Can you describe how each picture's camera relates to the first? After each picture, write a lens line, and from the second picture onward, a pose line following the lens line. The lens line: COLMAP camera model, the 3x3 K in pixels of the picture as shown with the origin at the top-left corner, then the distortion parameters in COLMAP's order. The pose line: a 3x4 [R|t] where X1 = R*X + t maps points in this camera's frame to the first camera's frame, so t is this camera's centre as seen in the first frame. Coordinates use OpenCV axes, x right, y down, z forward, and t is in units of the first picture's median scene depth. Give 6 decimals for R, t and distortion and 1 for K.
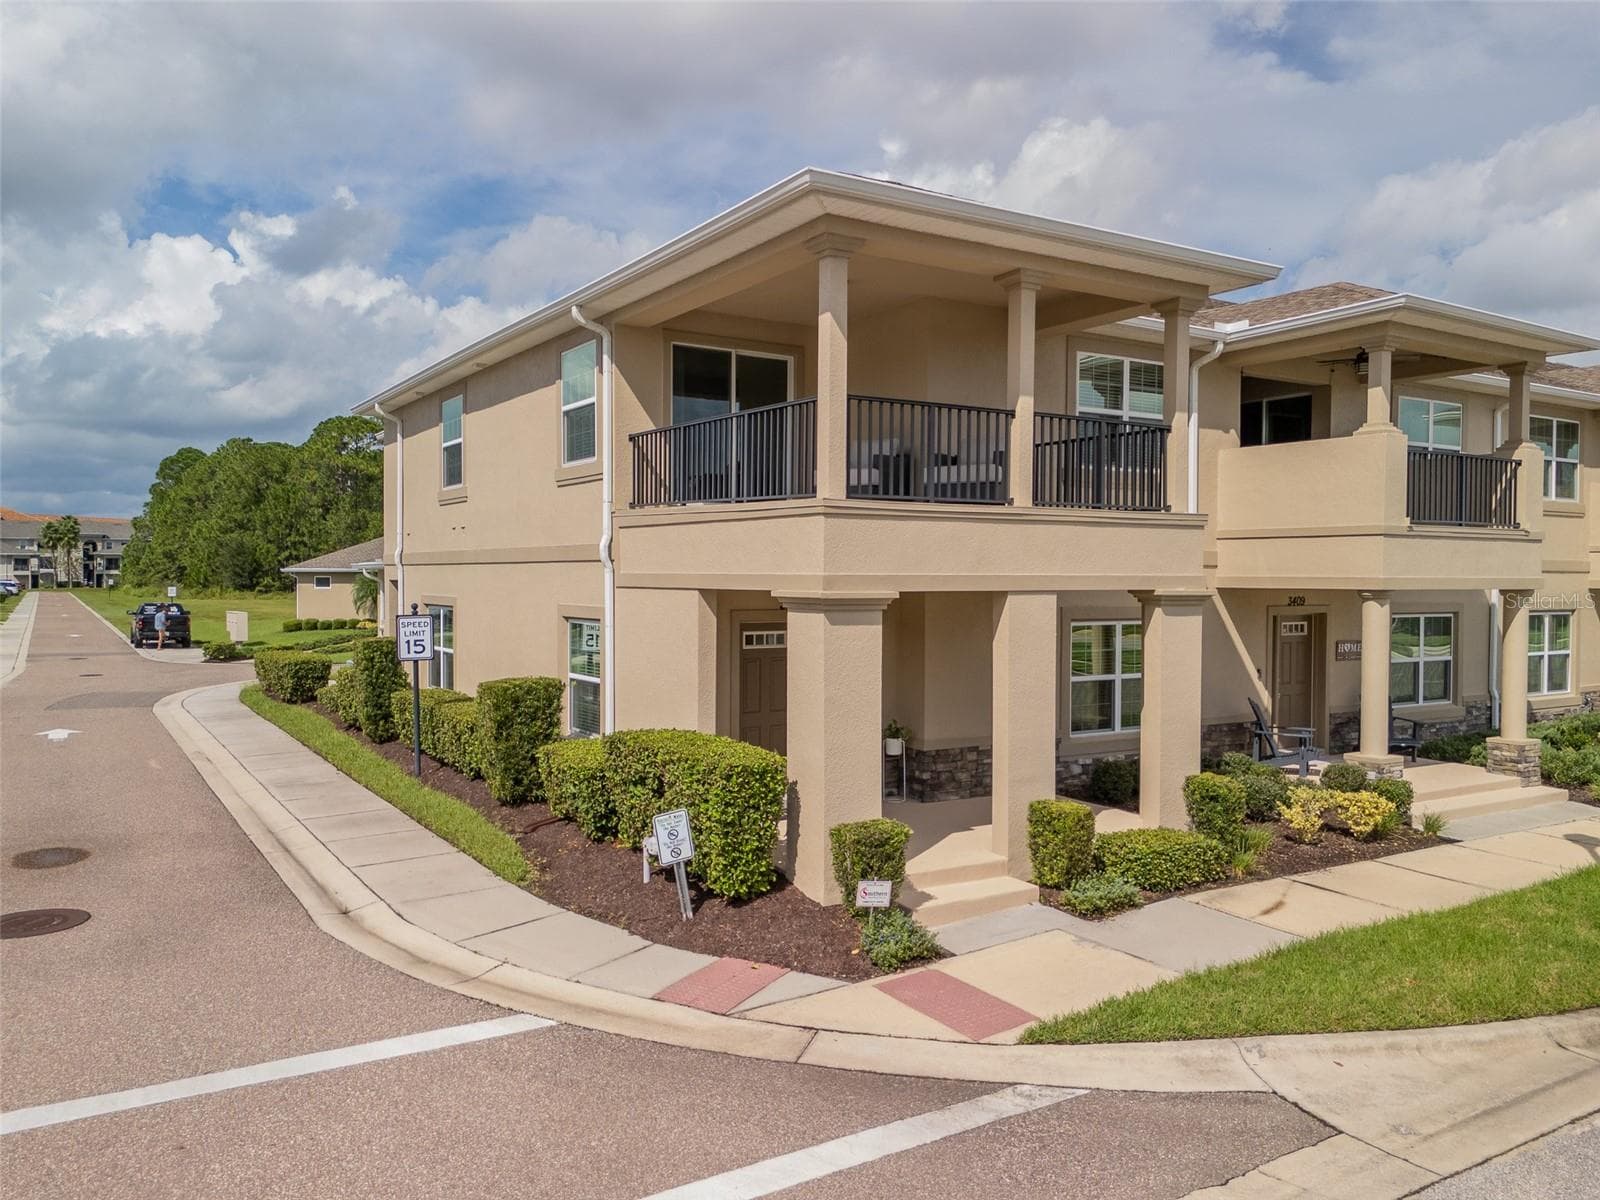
lens RADIAL K [[1185.4, 0, 801.2], [0, 1185.4, 597.7], [0, 0, 1]] dist [0.062034, -0.054604]
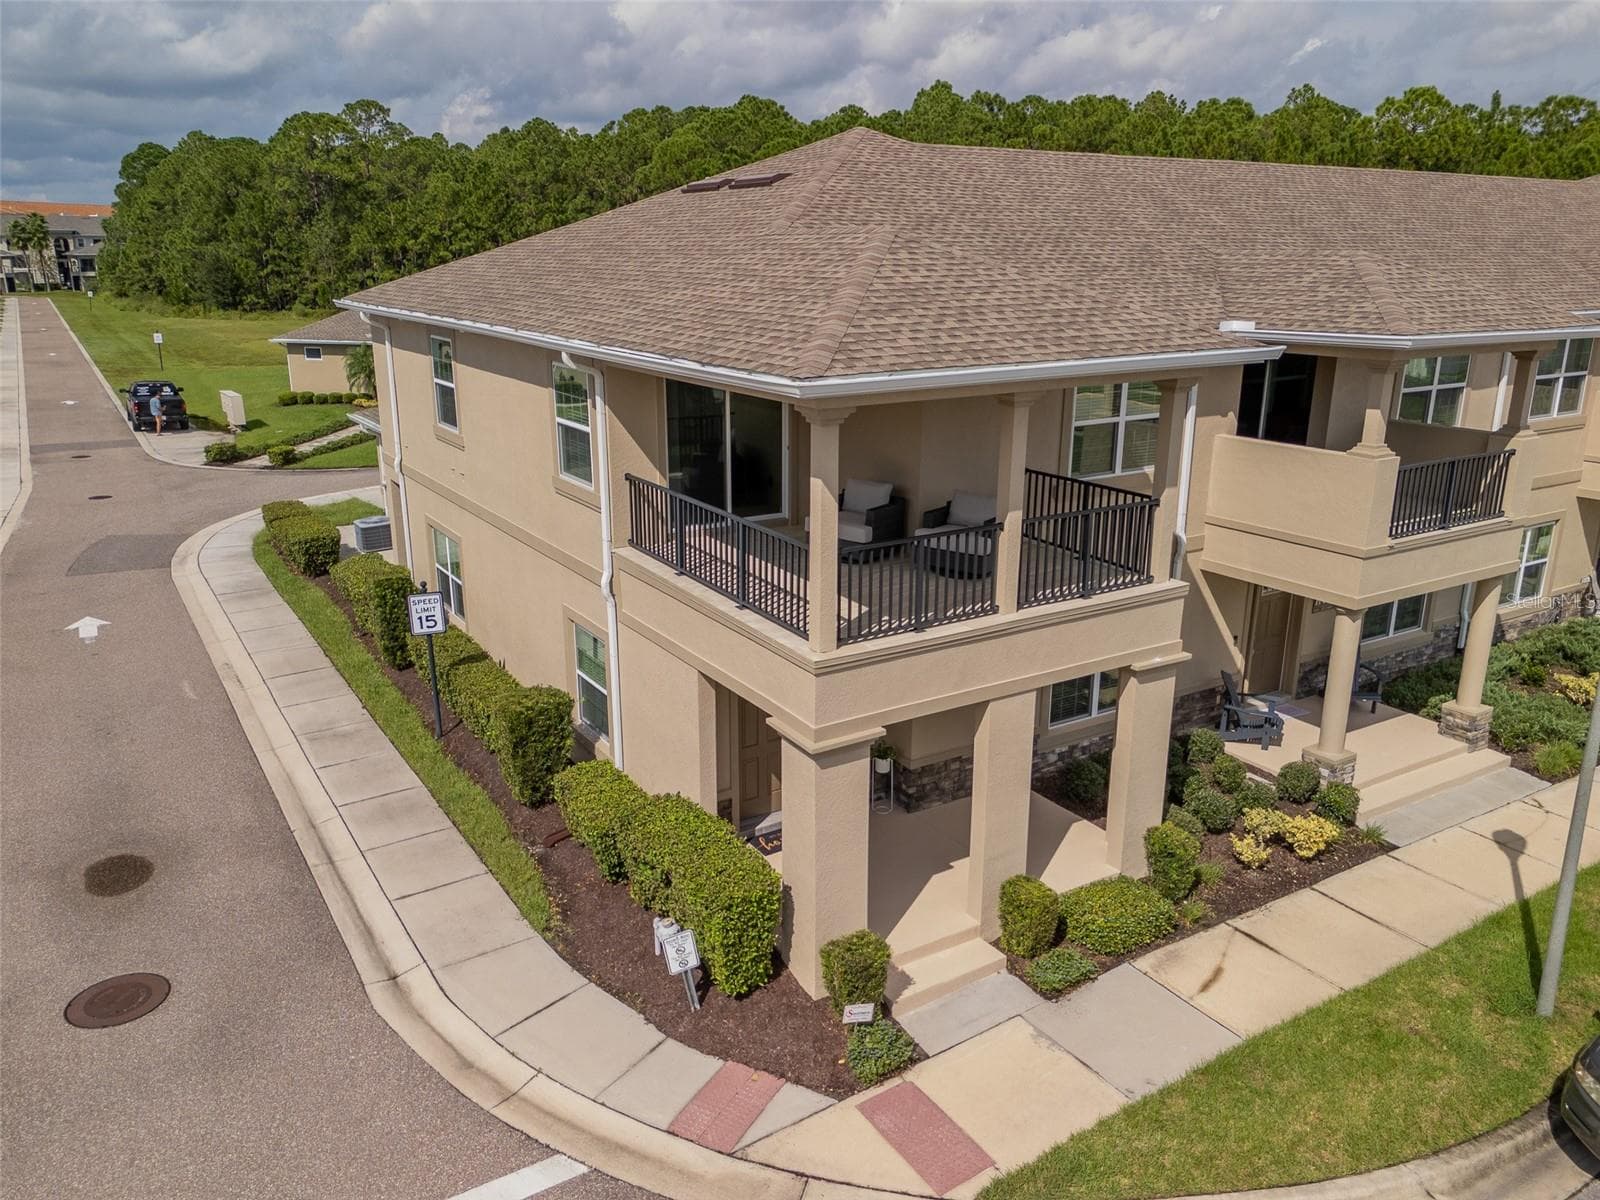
lens RADIAL K [[1185.4, 0, 800.8], [0, 1185.4, 596.1], [0, 0, 1]] dist [0.062034, -0.054604]
pose [[0.999996, -0.001713, -0.002157, 0.006420], [0.002219, 0.964994, 0.262263, -0.301915], [0.001633, -0.262267, 0.964994, 0.000539]]
